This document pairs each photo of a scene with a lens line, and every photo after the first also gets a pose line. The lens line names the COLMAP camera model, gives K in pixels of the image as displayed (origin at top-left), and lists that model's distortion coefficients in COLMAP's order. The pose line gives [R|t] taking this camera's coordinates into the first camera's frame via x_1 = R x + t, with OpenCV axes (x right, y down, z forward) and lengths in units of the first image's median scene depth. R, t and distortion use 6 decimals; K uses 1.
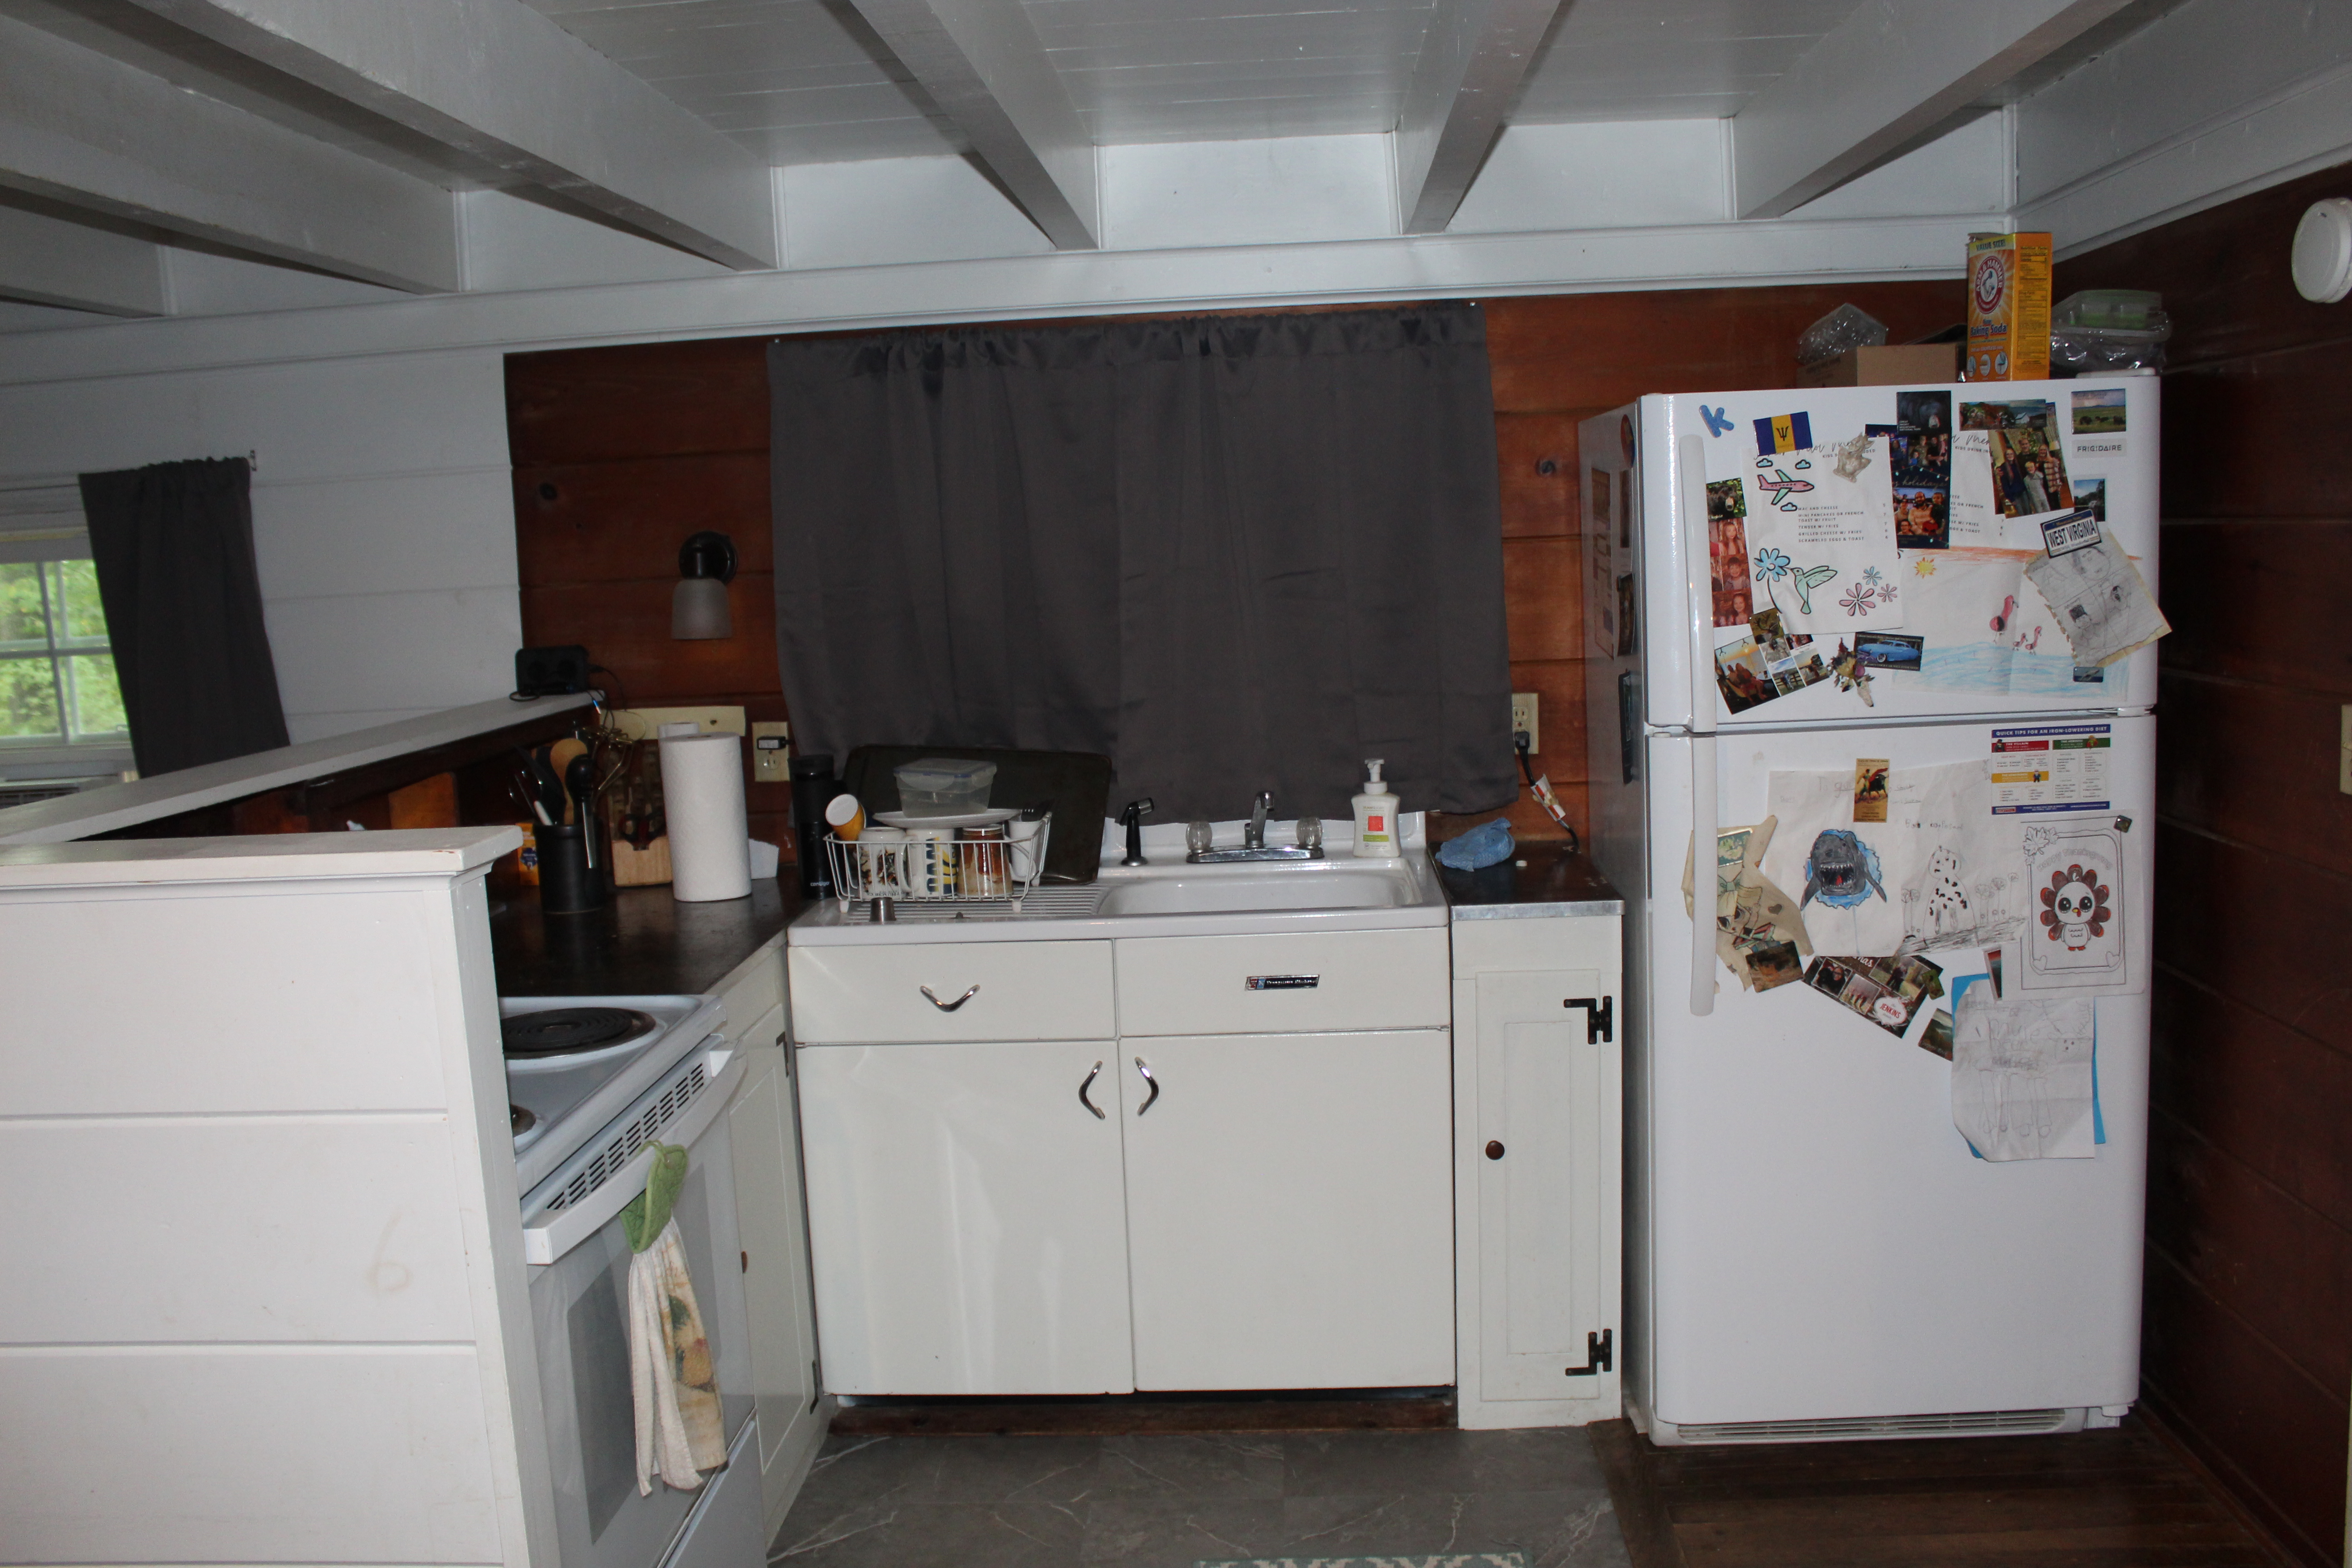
lens RADIAL K [[1959.7, 0, 1176.0], [0, 1959.7, 784.0], [0, 0, 1]] dist [-0.162699, 0.141159]
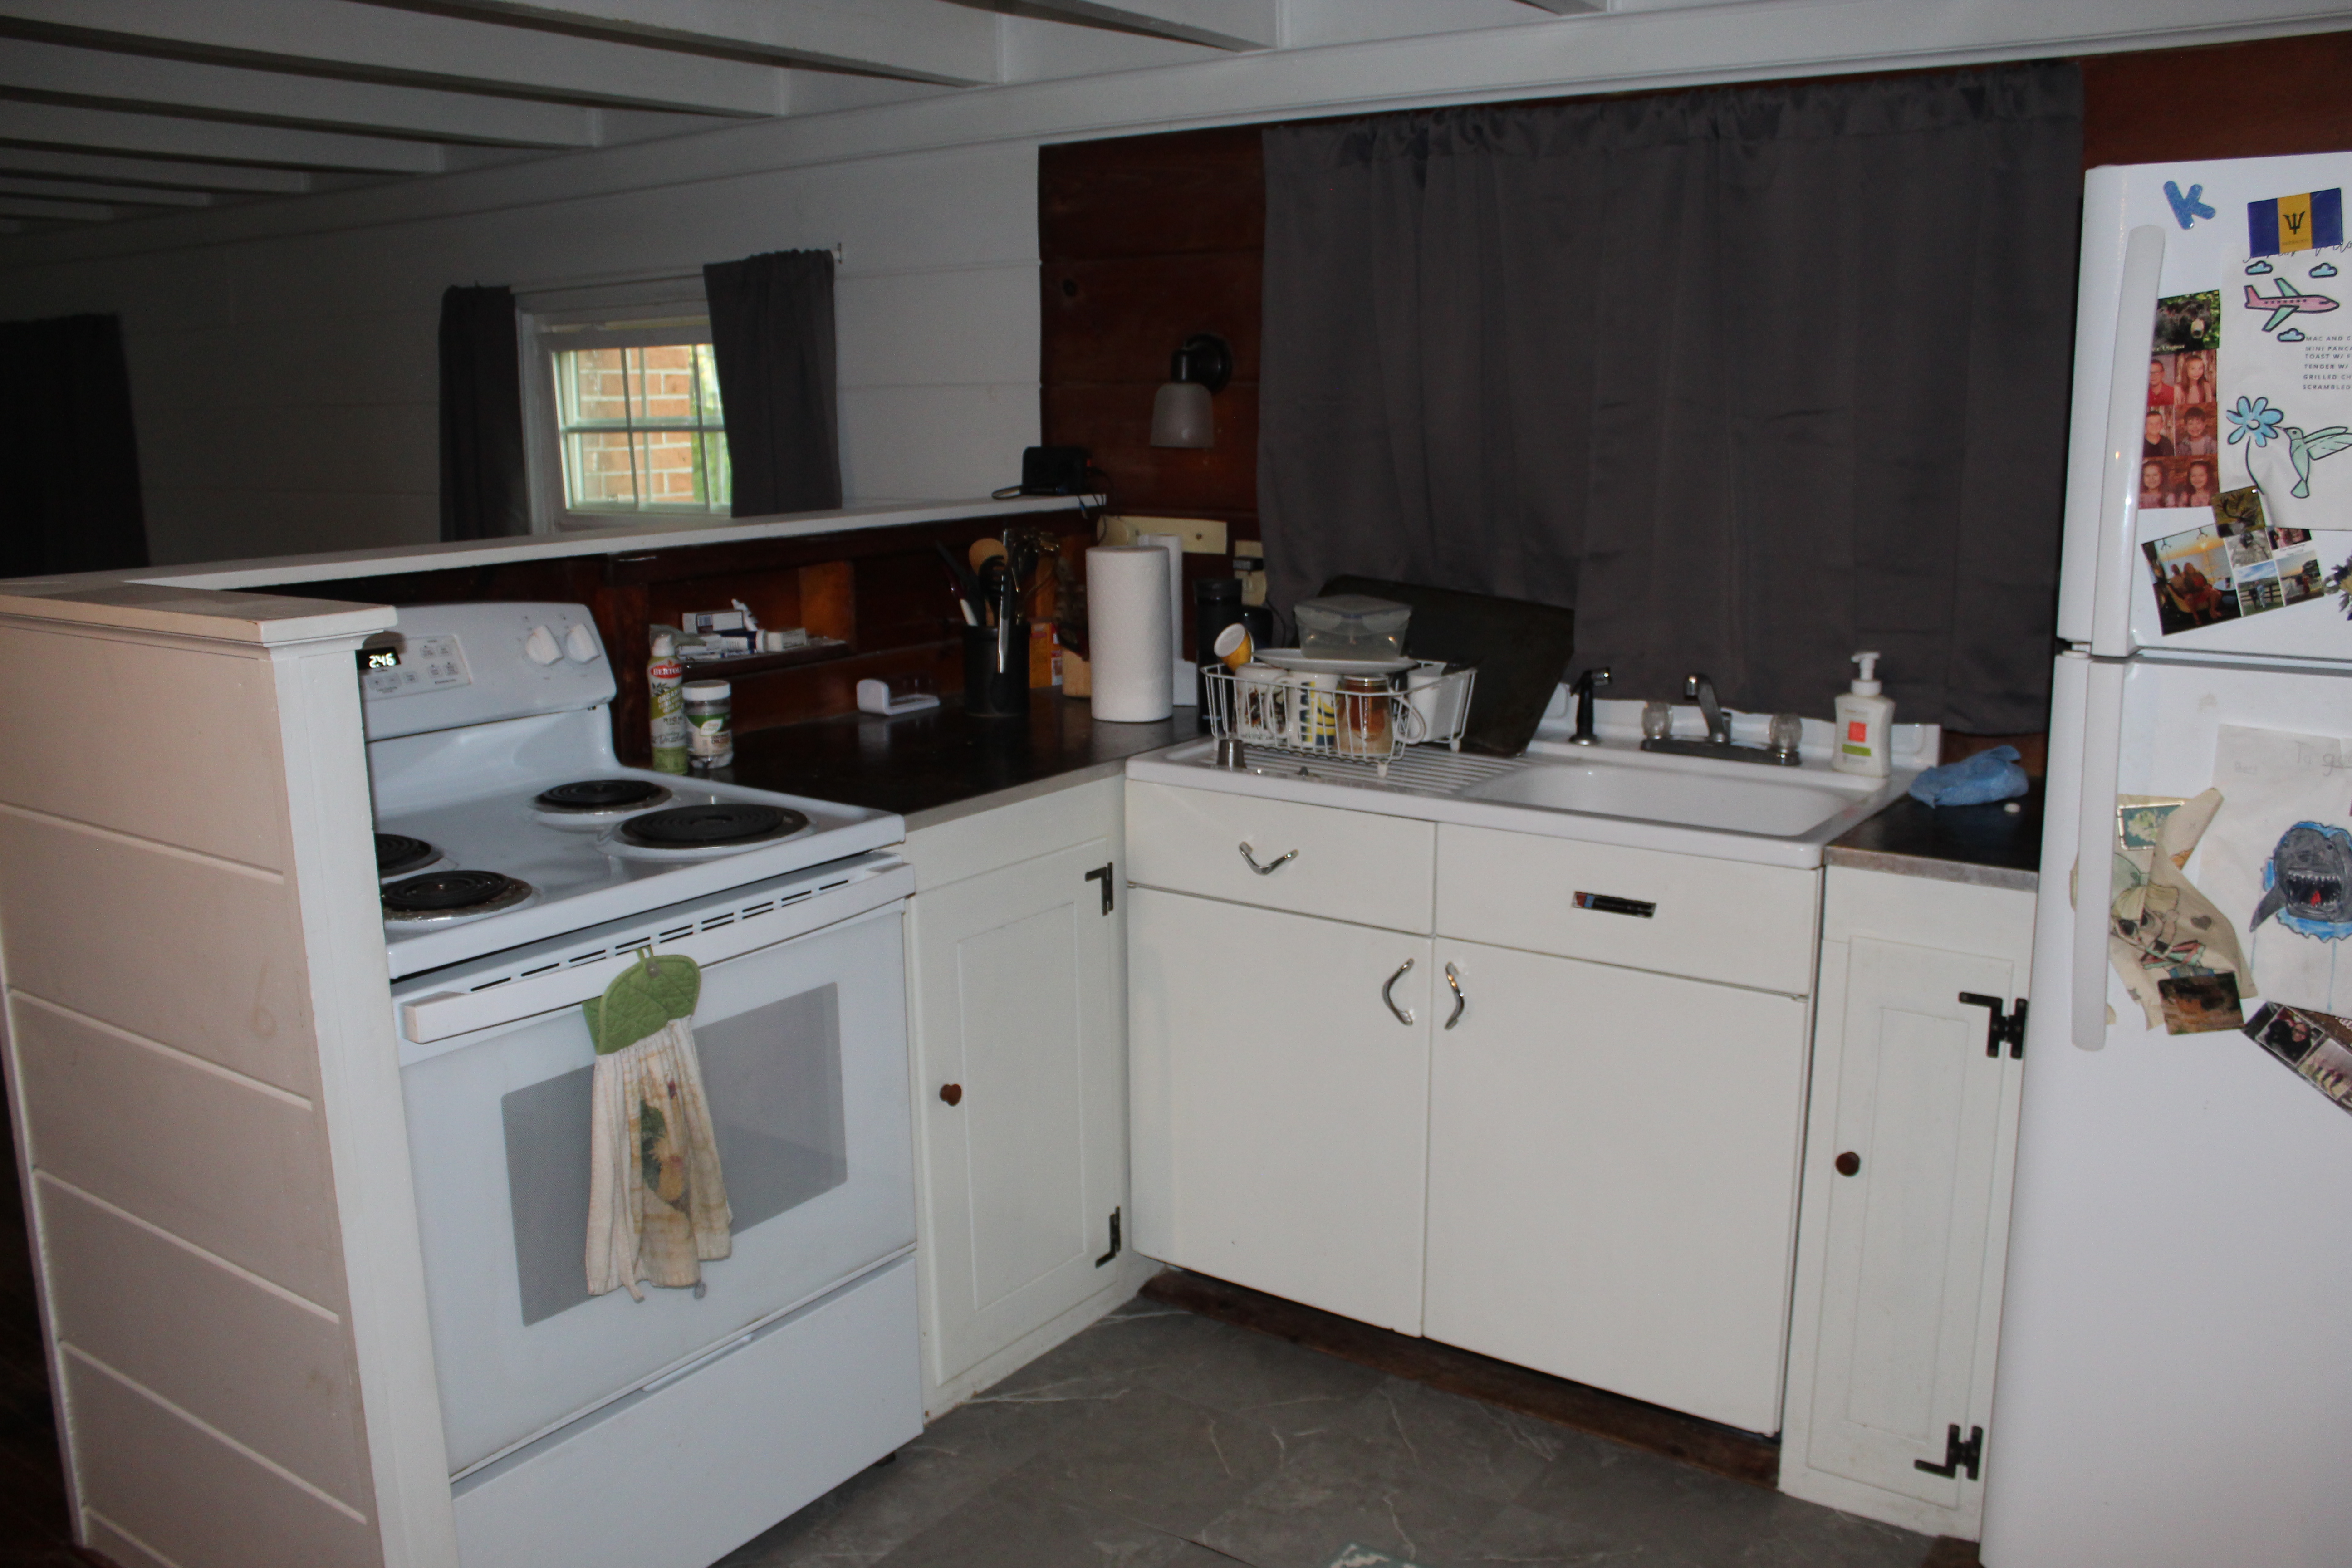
lens RADIAL K [[1959.7, 0, 1176.0], [0, 1959.7, 784.0], [0, 0, 1]] dist [-0.162699, 0.141159]
pose [[0.848642, 0.141840, -0.509596, 0.303043], [-0.097877, 0.988849, 0.112237, -0.022039], [0.519834, -0.045371, 0.853062, 0.208270]]
